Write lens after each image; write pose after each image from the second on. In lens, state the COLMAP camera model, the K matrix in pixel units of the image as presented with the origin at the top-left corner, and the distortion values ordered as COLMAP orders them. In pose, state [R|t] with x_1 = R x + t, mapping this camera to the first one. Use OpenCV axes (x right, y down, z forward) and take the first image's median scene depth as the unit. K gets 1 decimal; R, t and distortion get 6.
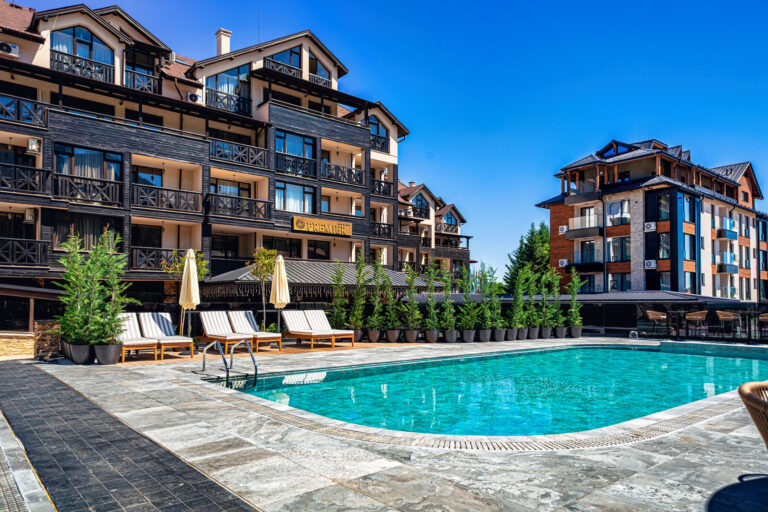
lens RADIAL K [[509.2, 0, 415.9], [0, 509.2, 284.8], [0, 0, 1]] dist [0.039270, -0.002488]
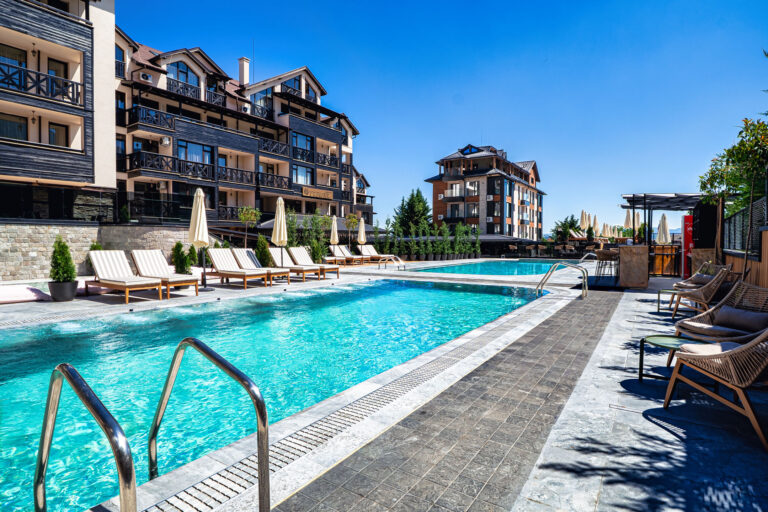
lens RADIAL K [[421.3, 0, 401.6], [0, 421.3, 252.3], [0, 0, 1]] dist [0.000604, -0.008214]
pose [[0.950614, -0.006041, 0.310317, -0.328873], [-0.013436, 0.998072, 0.060589, -0.012938], [-0.310085, -0.061766, 0.948700, -0.333318]]
